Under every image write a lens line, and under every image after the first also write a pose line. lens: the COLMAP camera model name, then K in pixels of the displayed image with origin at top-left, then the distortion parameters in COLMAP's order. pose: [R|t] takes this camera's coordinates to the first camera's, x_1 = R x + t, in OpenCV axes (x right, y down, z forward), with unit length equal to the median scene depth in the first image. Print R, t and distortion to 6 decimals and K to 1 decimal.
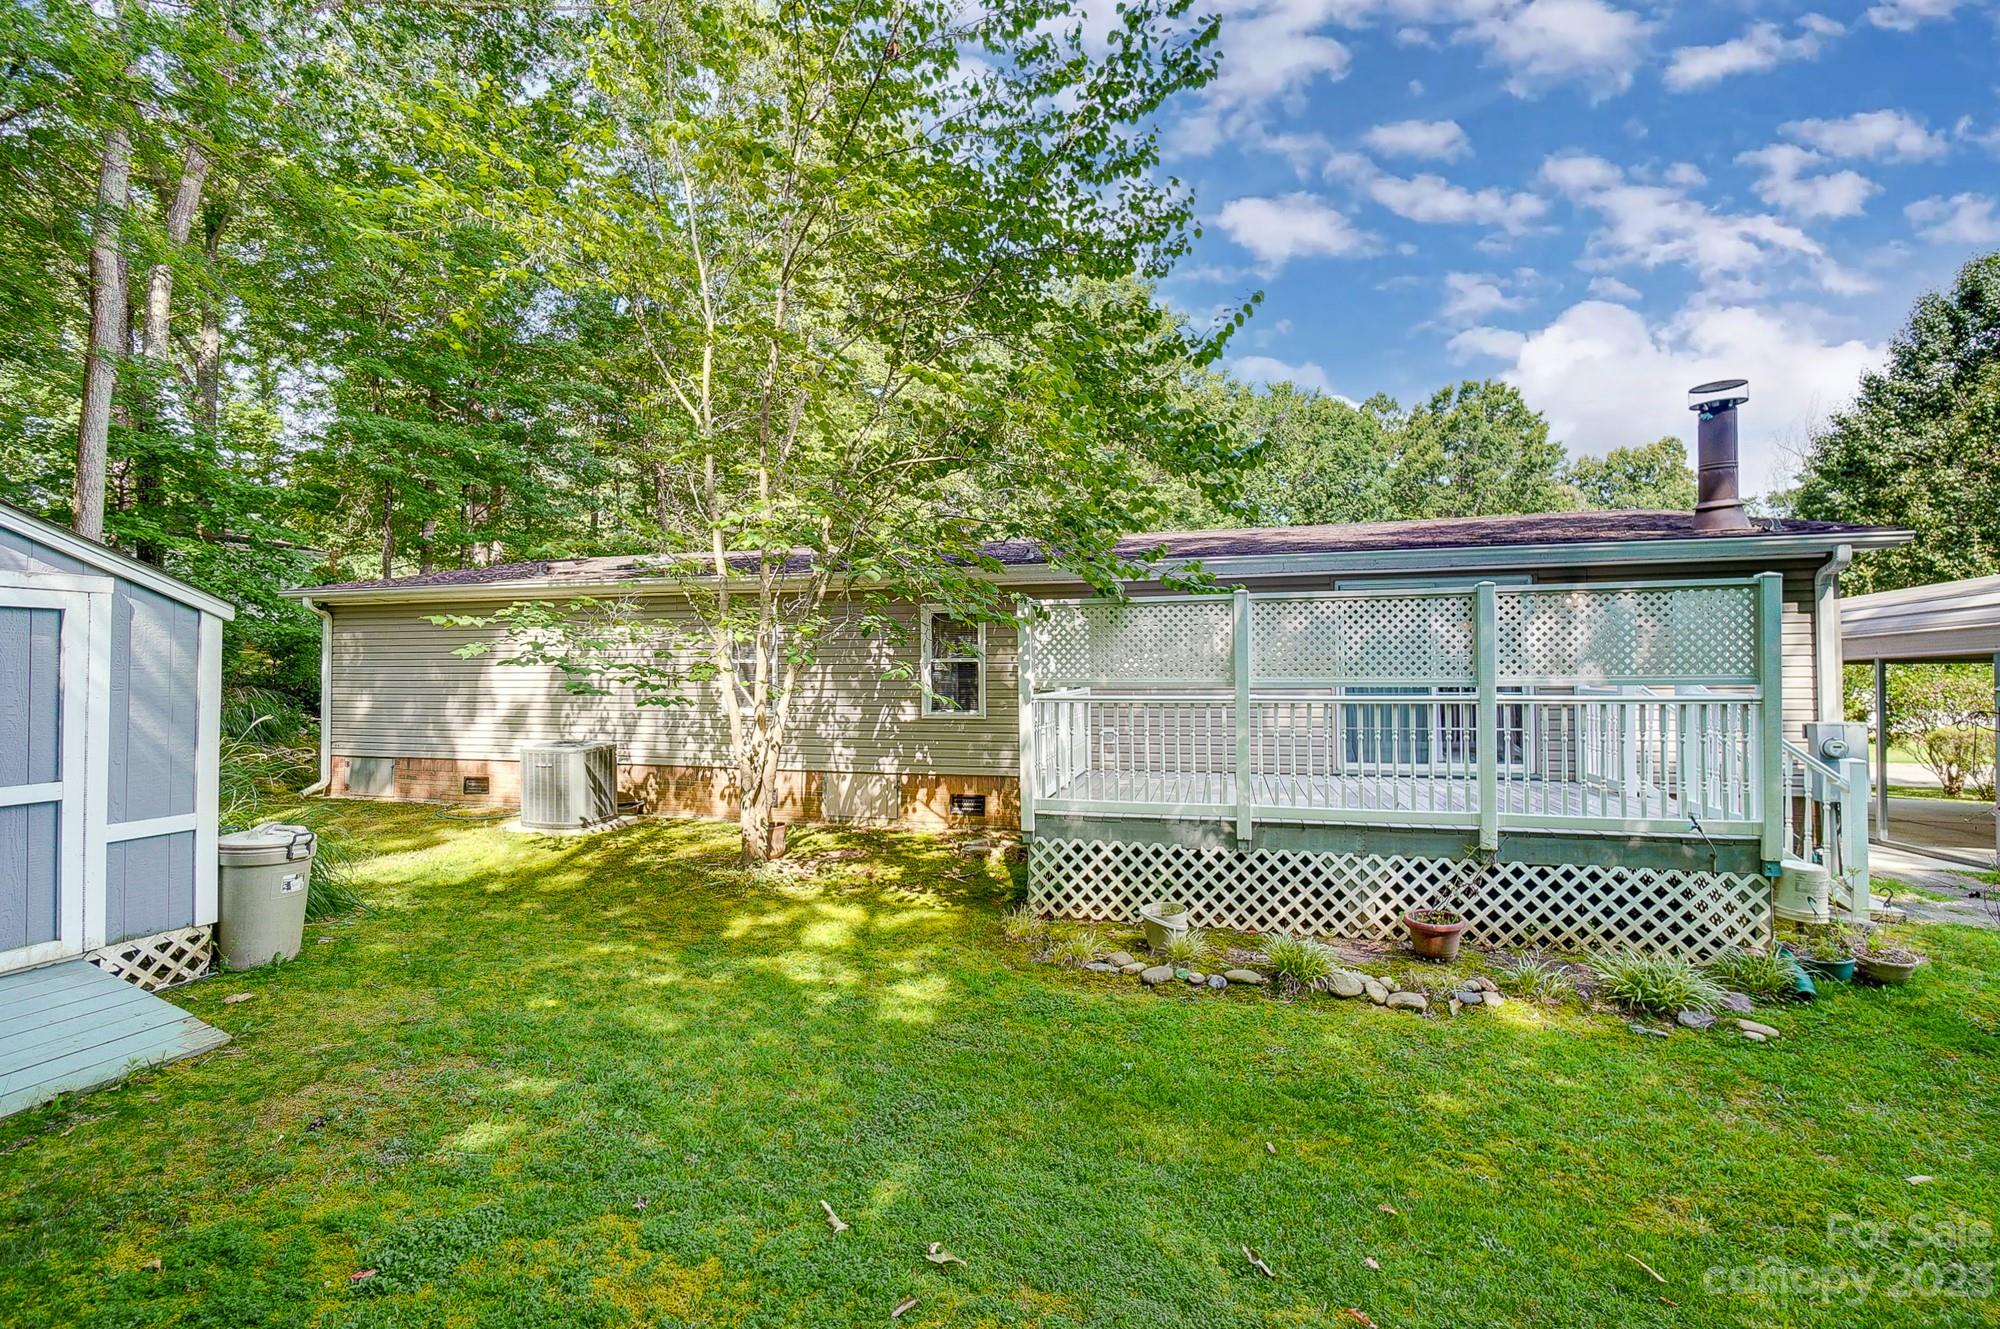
lens RADIAL K [[906.1, 0, 1000.0], [0, 906.1, 664.5], [0, 0, 1]] dist [-0.000684, 0.000141]
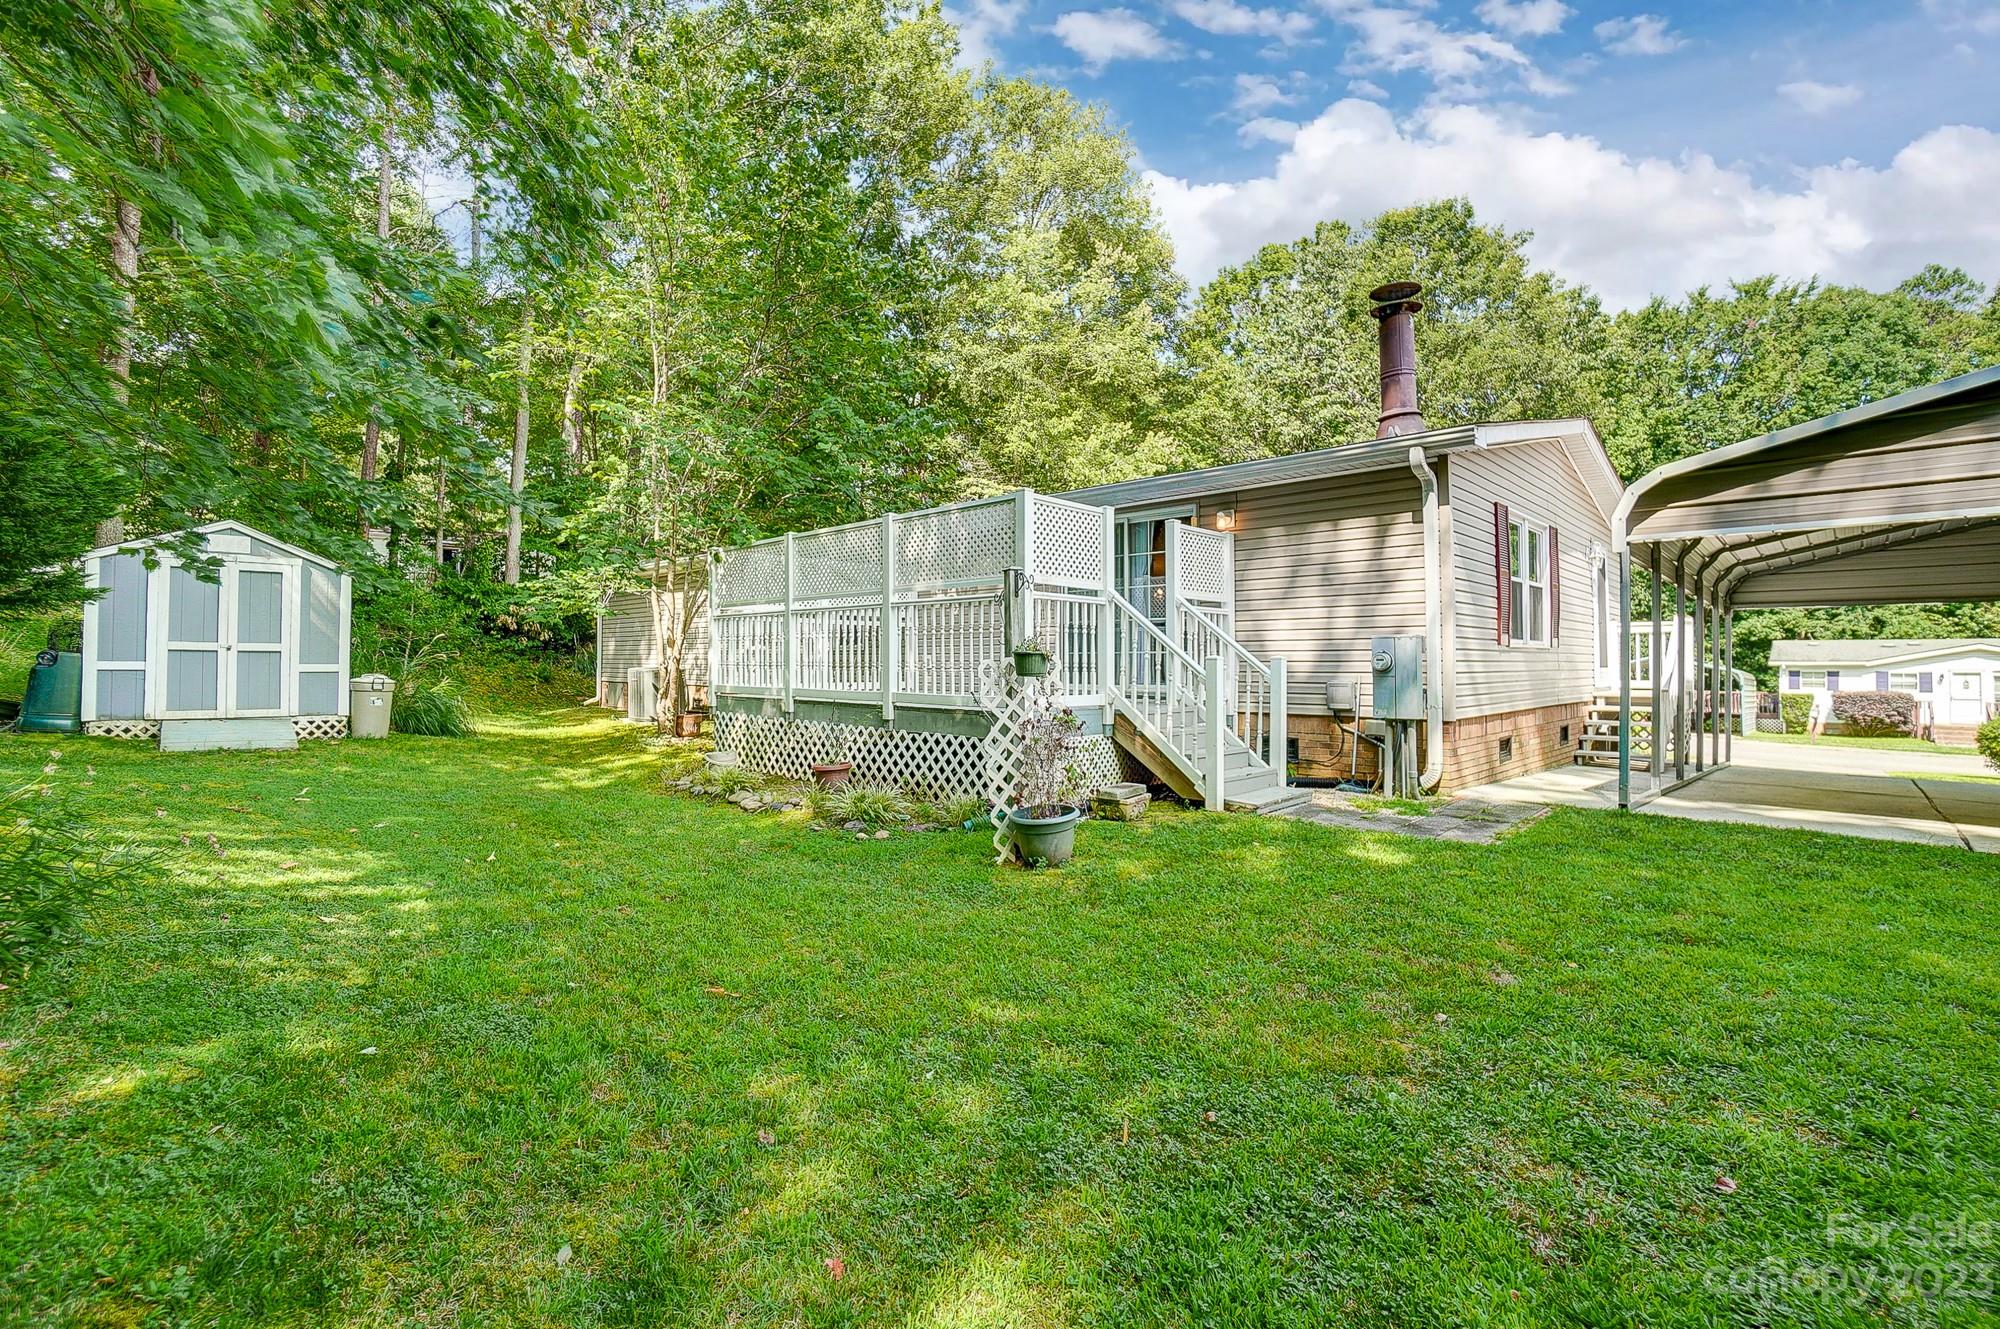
lens RADIAL K [[906.1, 0, 1000.0], [0, 906.1, 664.5], [0, 0, 1]] dist [-0.000684, 0.000141]
pose [[0.849072, 0.010834, -0.528166, 1.583548], [-0.006633, 0.999930, 0.009847, 0.130089], [0.528235, -0.004858, 0.849084, -0.017564]]
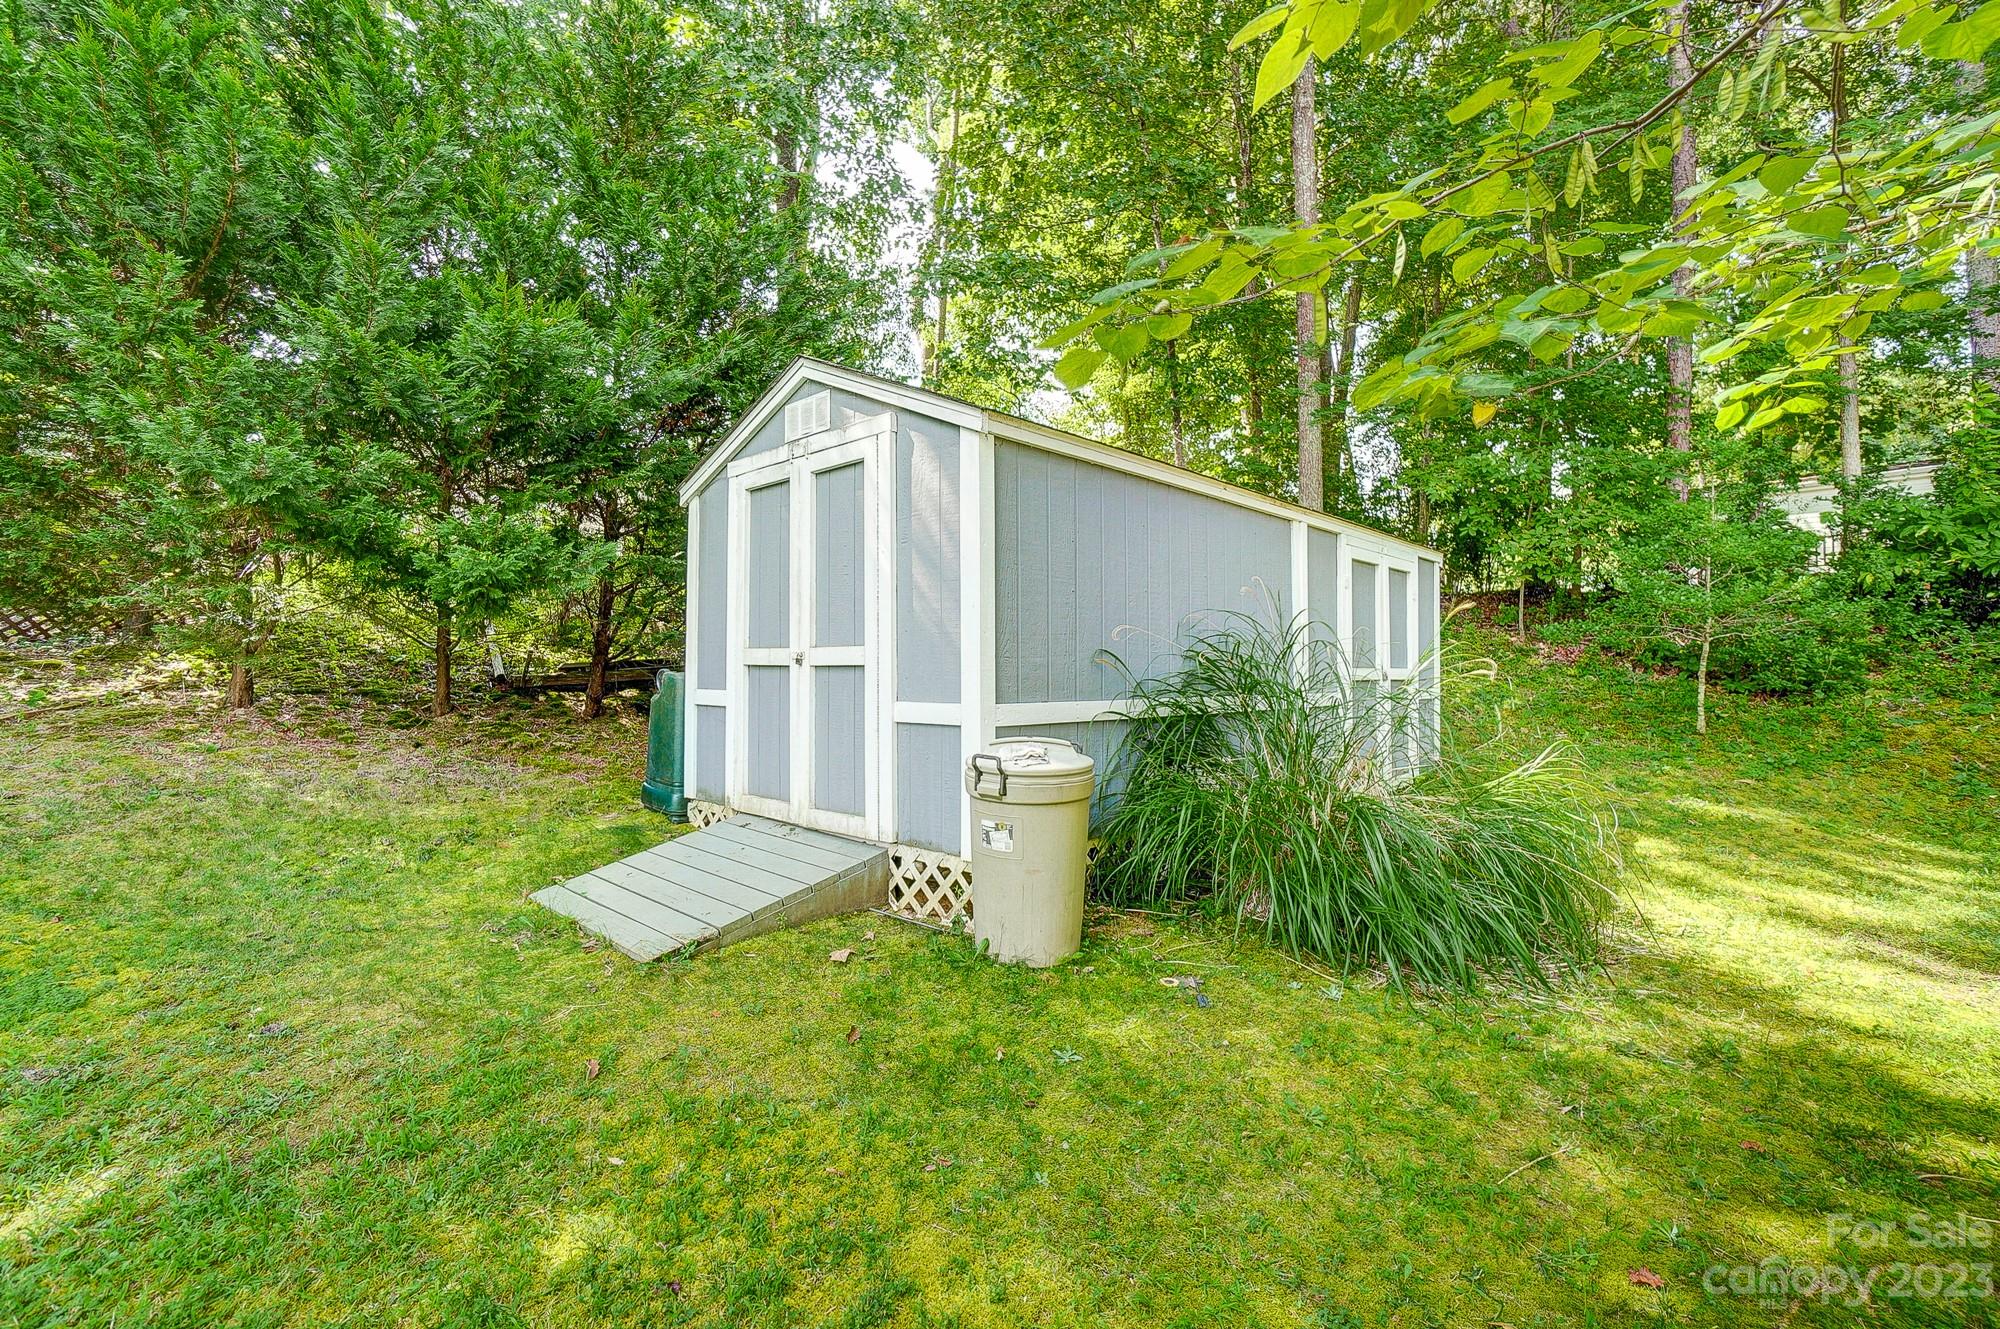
lens RADIAL K [[877.1, 0, 988.1], [0, 877.1, 663.2], [0, 0, 1]] dist [-0.072522, 0.023324]
pose [[-0.516753, 0.004246, -0.856124, -0.290186], [0.007976, 0.999968, 0.000146, 0.127027], [0.856097, -0.006753, -0.516771, 1.343335]]
